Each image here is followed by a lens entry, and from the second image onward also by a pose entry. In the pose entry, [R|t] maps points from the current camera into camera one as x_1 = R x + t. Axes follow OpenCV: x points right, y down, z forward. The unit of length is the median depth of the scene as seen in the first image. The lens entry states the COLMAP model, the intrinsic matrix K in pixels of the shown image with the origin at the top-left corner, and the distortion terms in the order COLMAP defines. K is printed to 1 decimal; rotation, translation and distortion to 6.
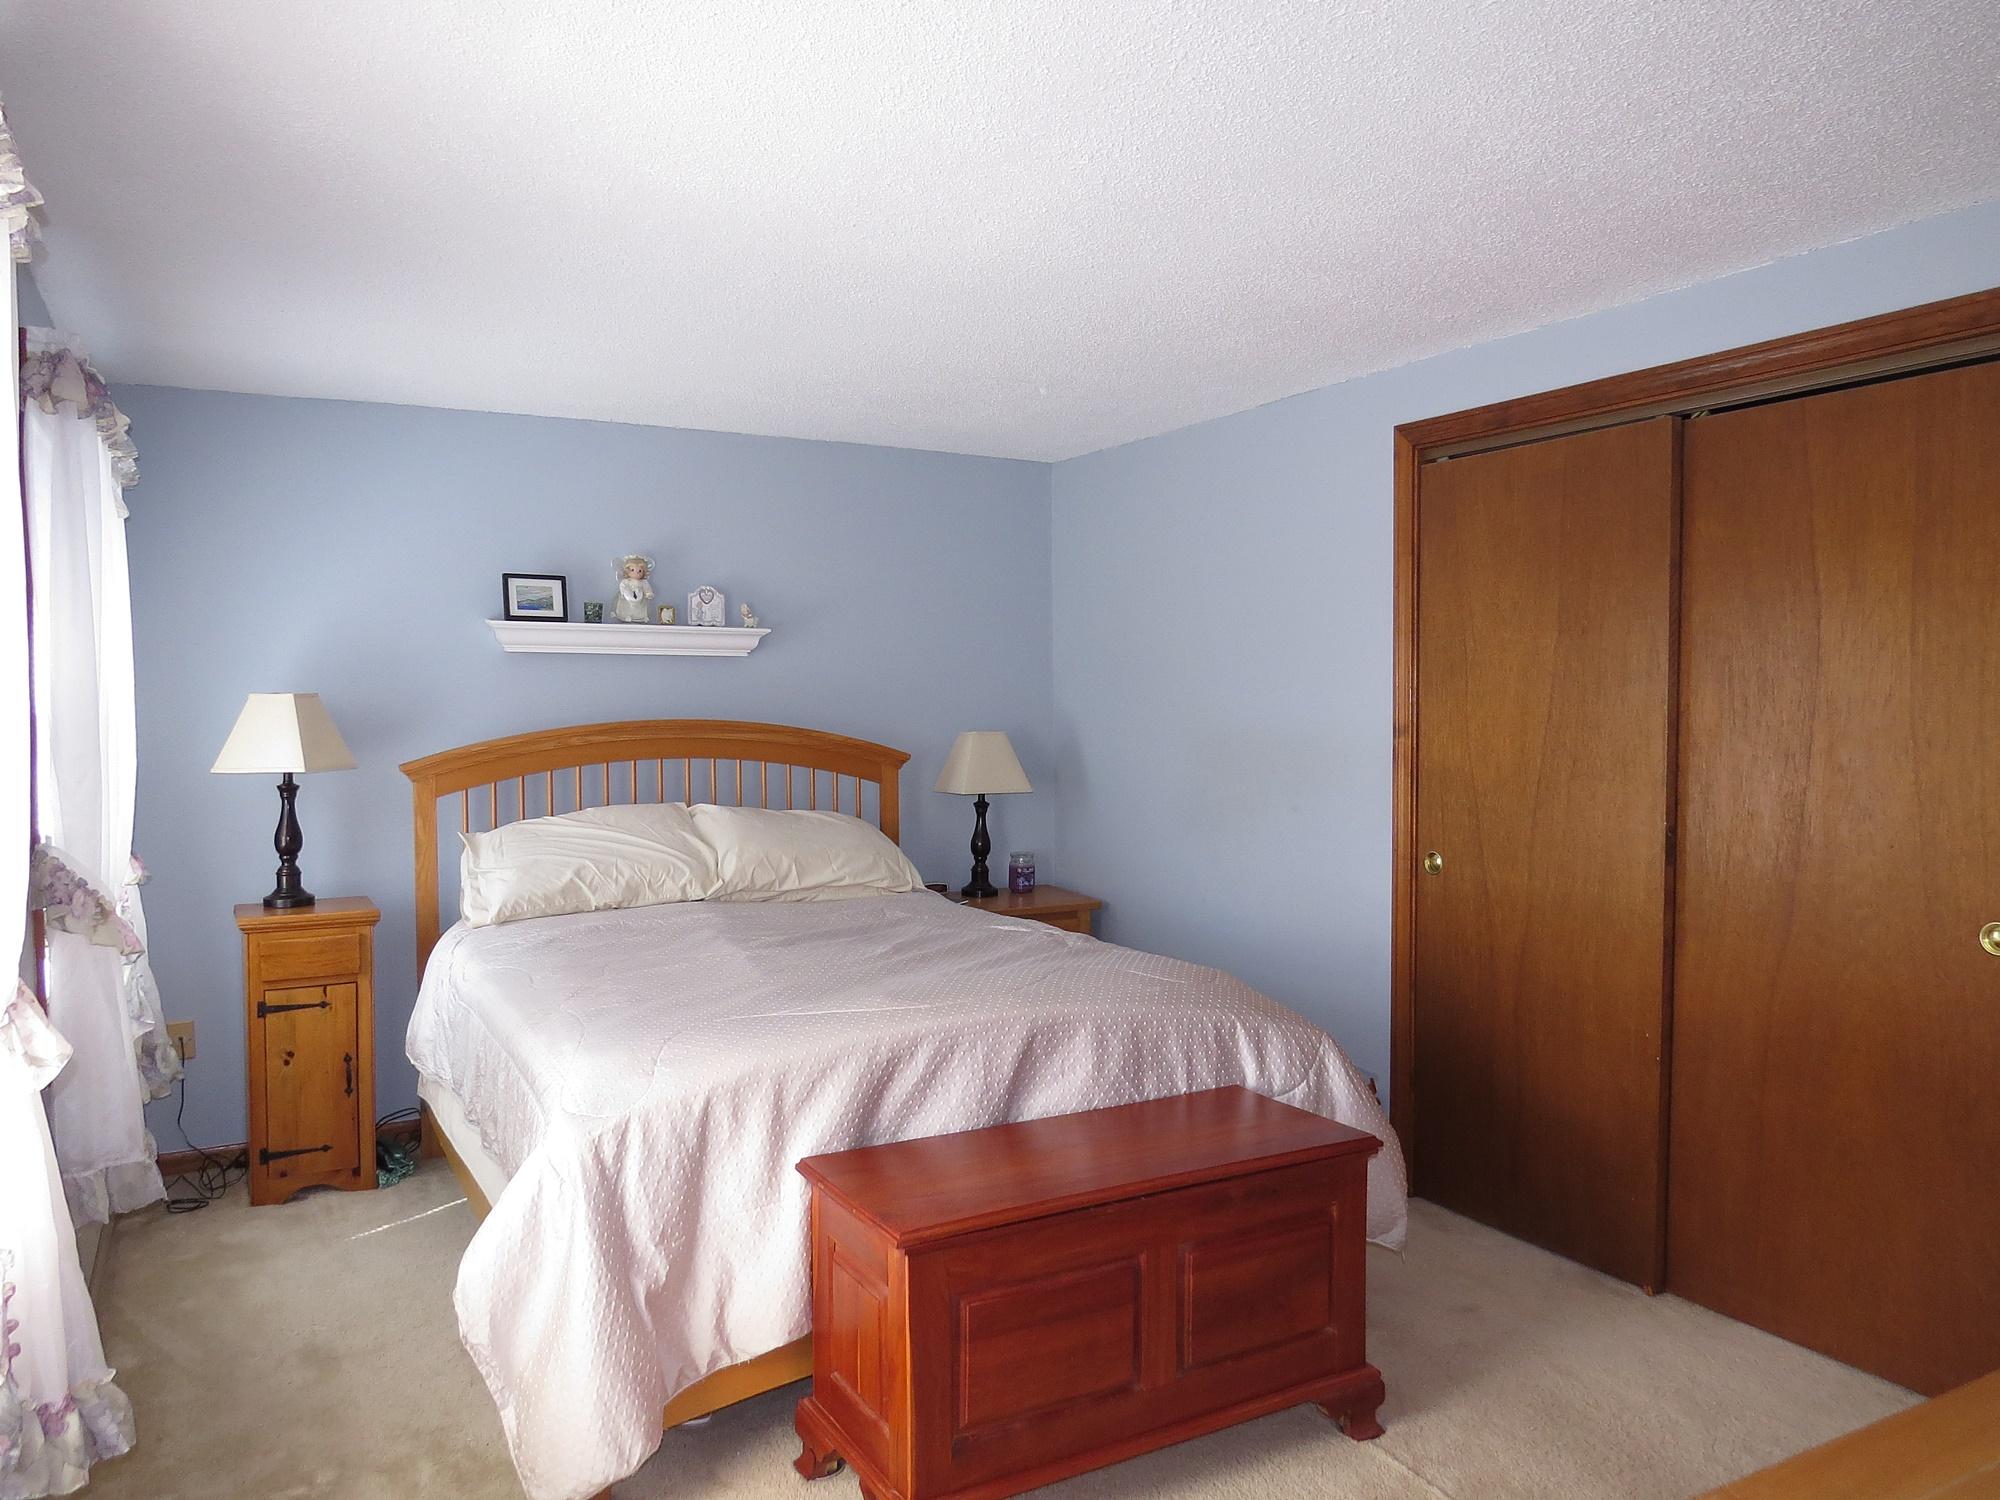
lens RADIAL K [[1468.1, 0, 1003.1], [0, 1468.1, 757.7], [0, 0, 1]] dist [0.000806, -0.004589]
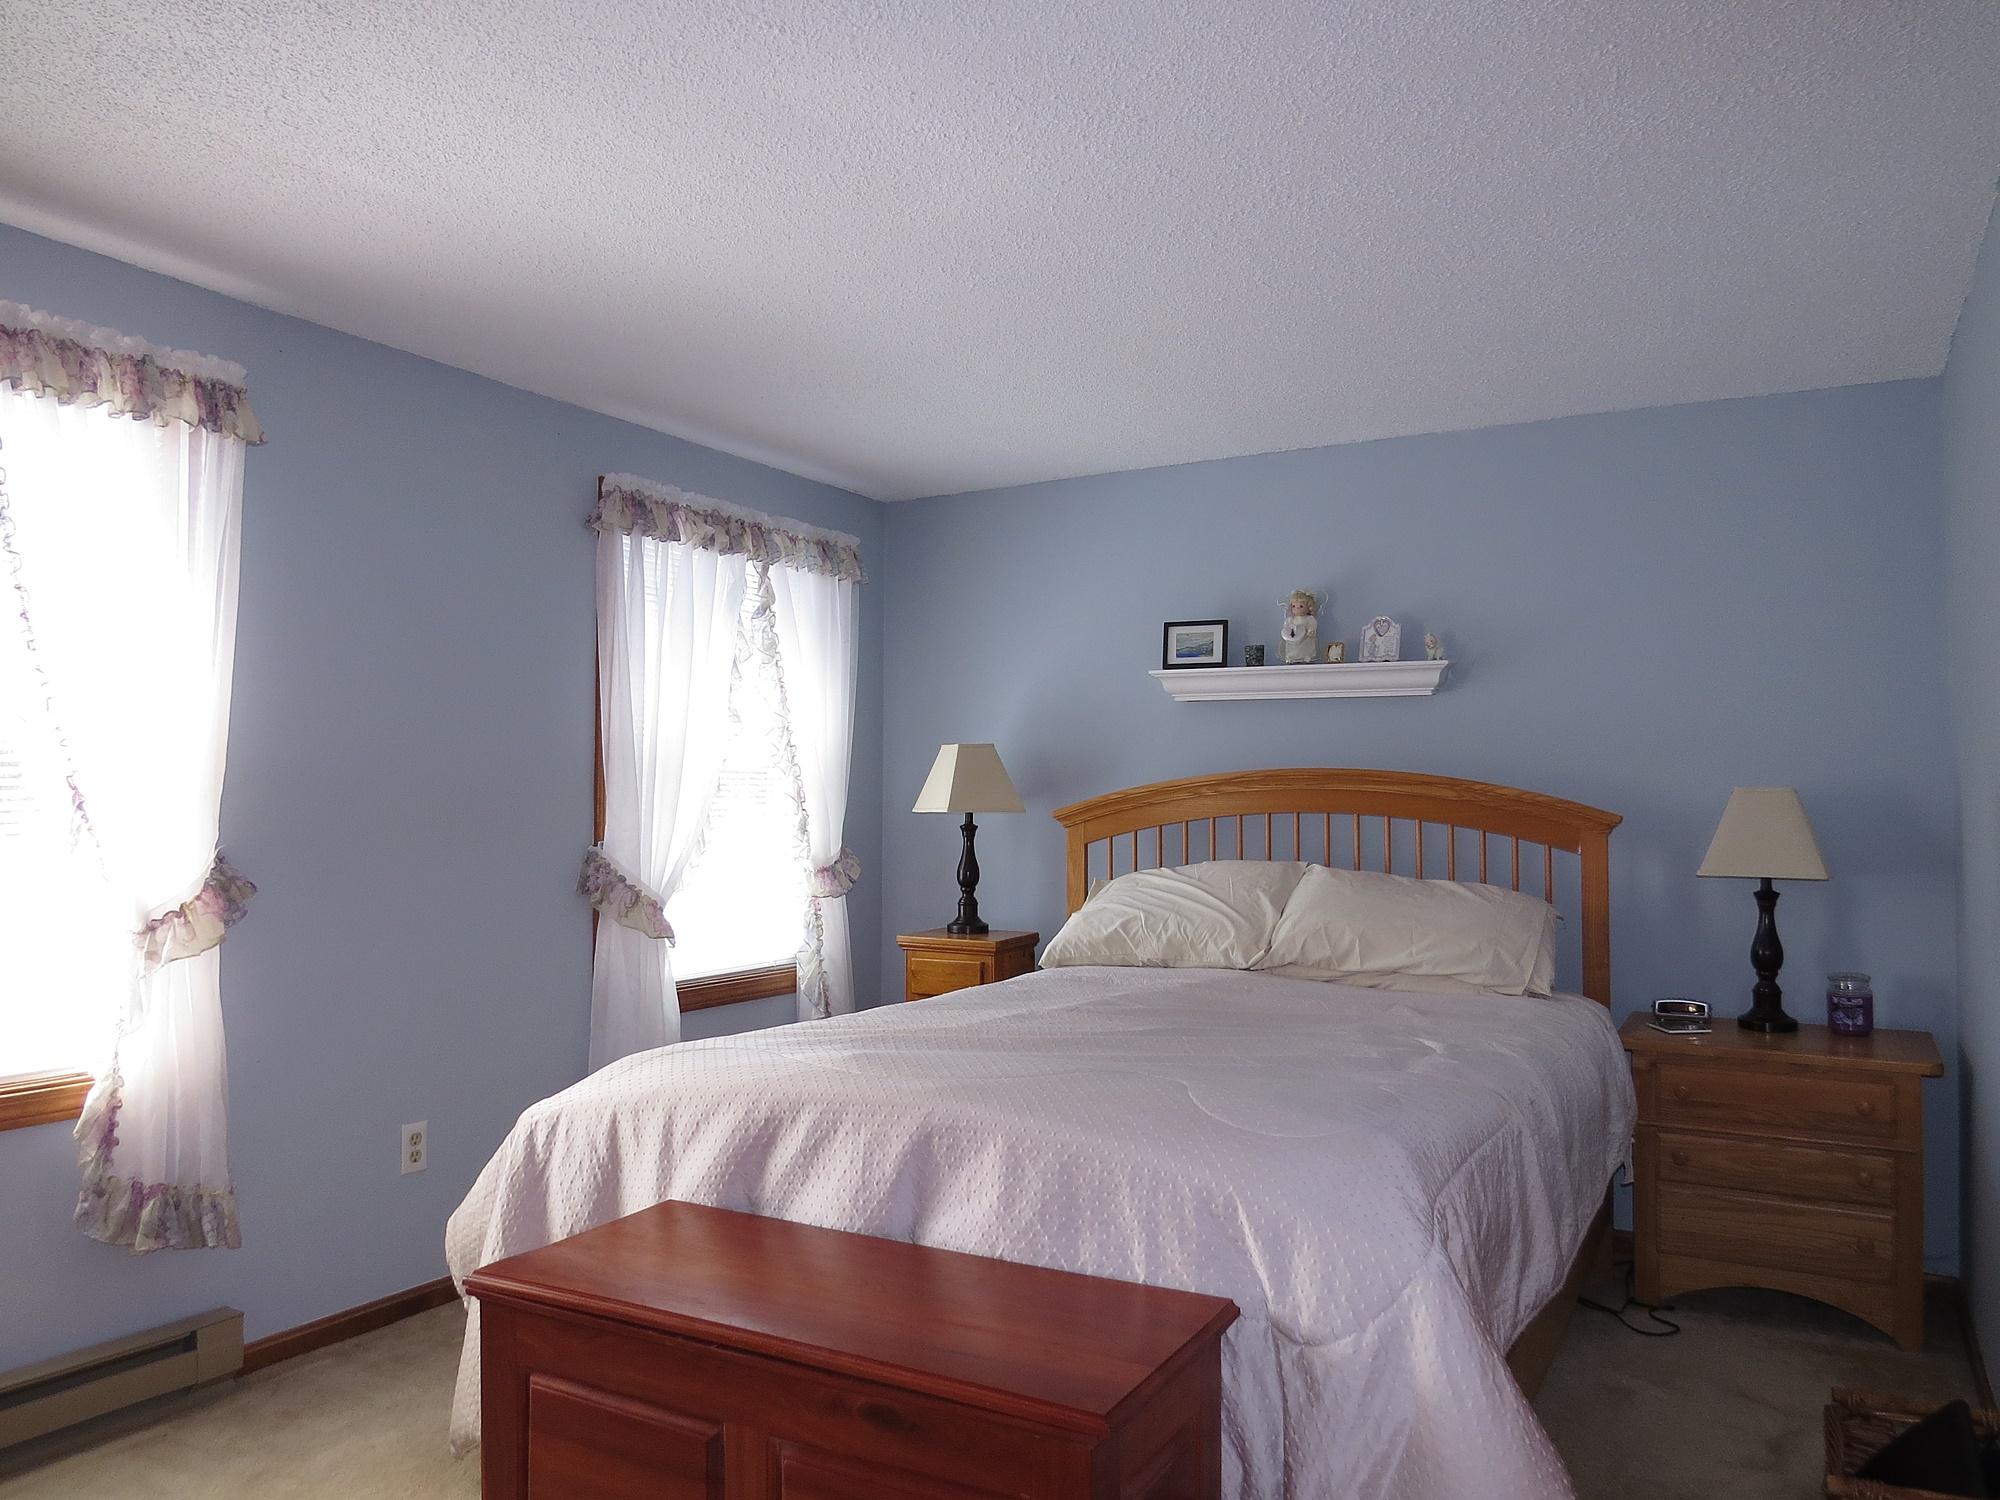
lens RADIAL K [[1468.1, 0, 1004.7], [0, 1468.1, 736.3], [0, 0, 1]] dist [0.000806, -0.004589]
pose [[0.517872, -0.031030, -0.854895, 0.453953], [-0.038880, 0.997455, -0.059757, 0.015385], [0.854574, 0.064185, 0.515348, 0.397493]]
